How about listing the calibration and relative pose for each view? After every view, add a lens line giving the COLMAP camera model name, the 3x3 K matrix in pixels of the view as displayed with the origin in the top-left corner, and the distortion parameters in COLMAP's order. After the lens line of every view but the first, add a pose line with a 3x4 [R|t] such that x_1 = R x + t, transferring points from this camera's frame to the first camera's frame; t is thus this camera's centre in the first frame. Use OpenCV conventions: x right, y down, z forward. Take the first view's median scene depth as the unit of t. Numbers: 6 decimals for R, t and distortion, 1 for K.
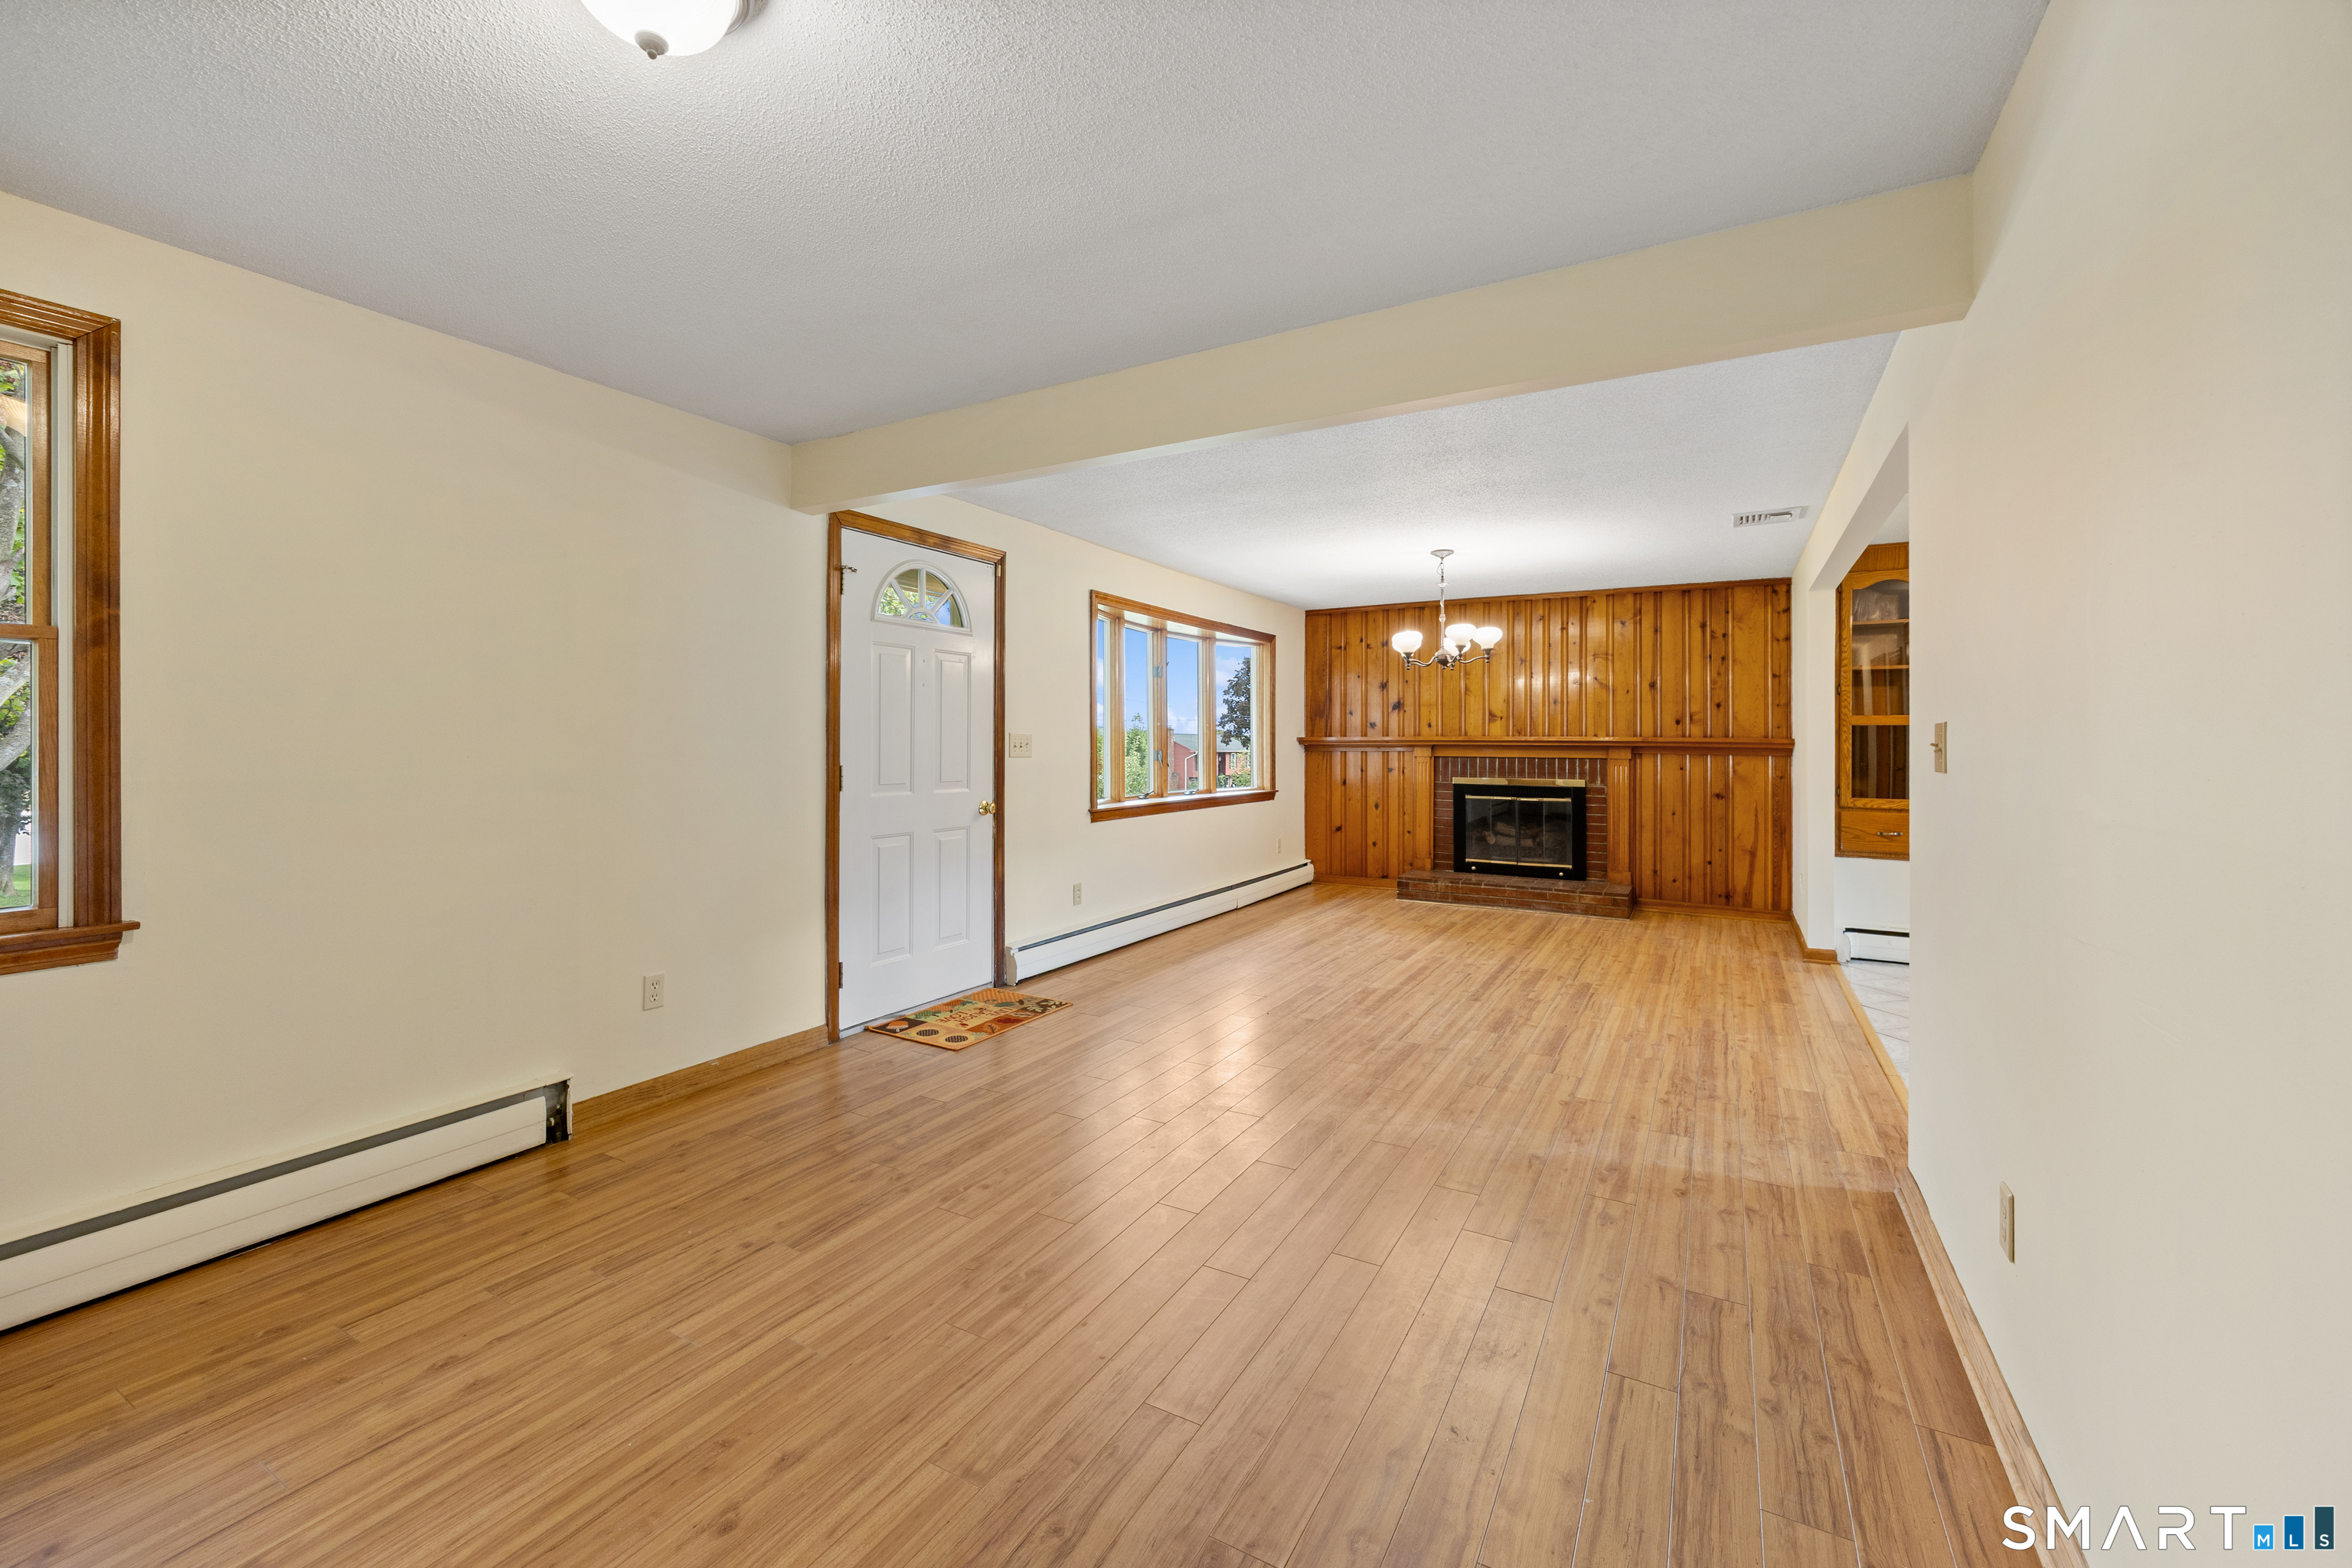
lens RADIAL K [[948.7, 0, 1190.2], [0, 948.7, 738.5], [0, 0, 1]] dist [0.002173, 0.000233]
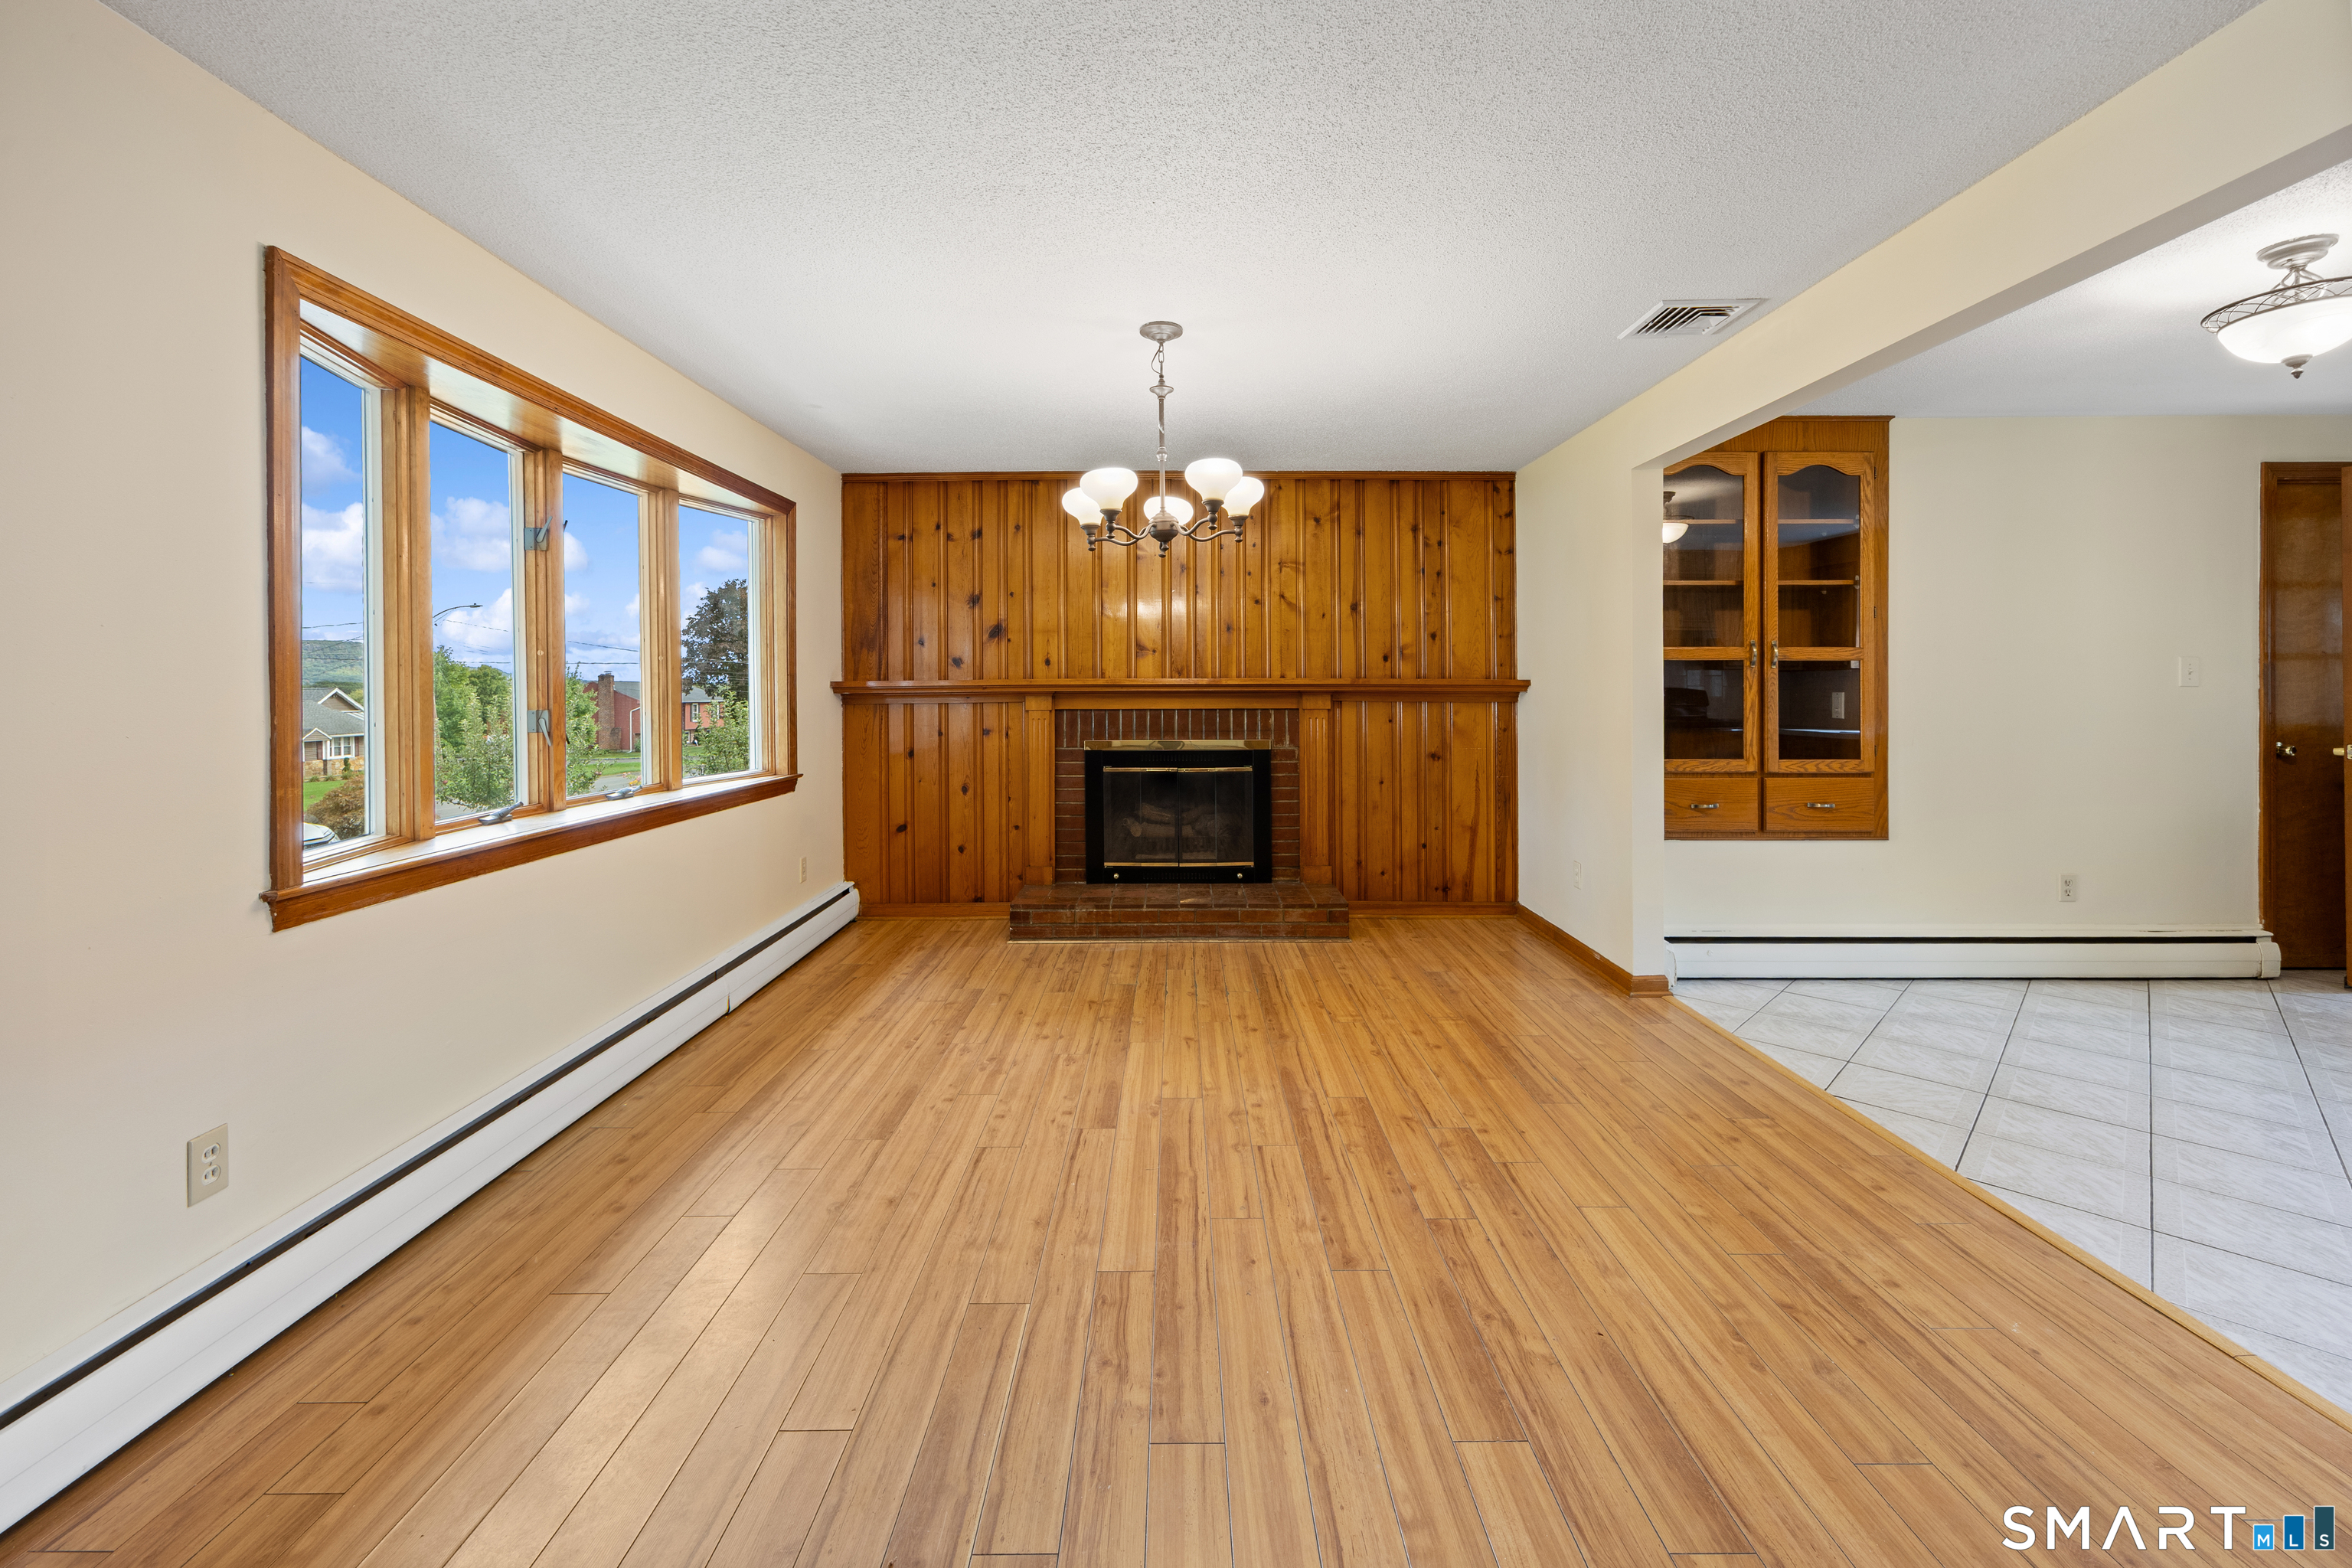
lens RADIAL K [[927.3, 0, 1164.5], [0, 927.3, 686.6], [0, 0, 1]] dist [-0.002571, -0.000017]
pose [[0.870392, -0.006960, 0.492311, 0.008491], [0.006204, 0.999976, 0.003170, 0.001514], [-0.492321, 0.000295, 0.870414, 0.432438]]
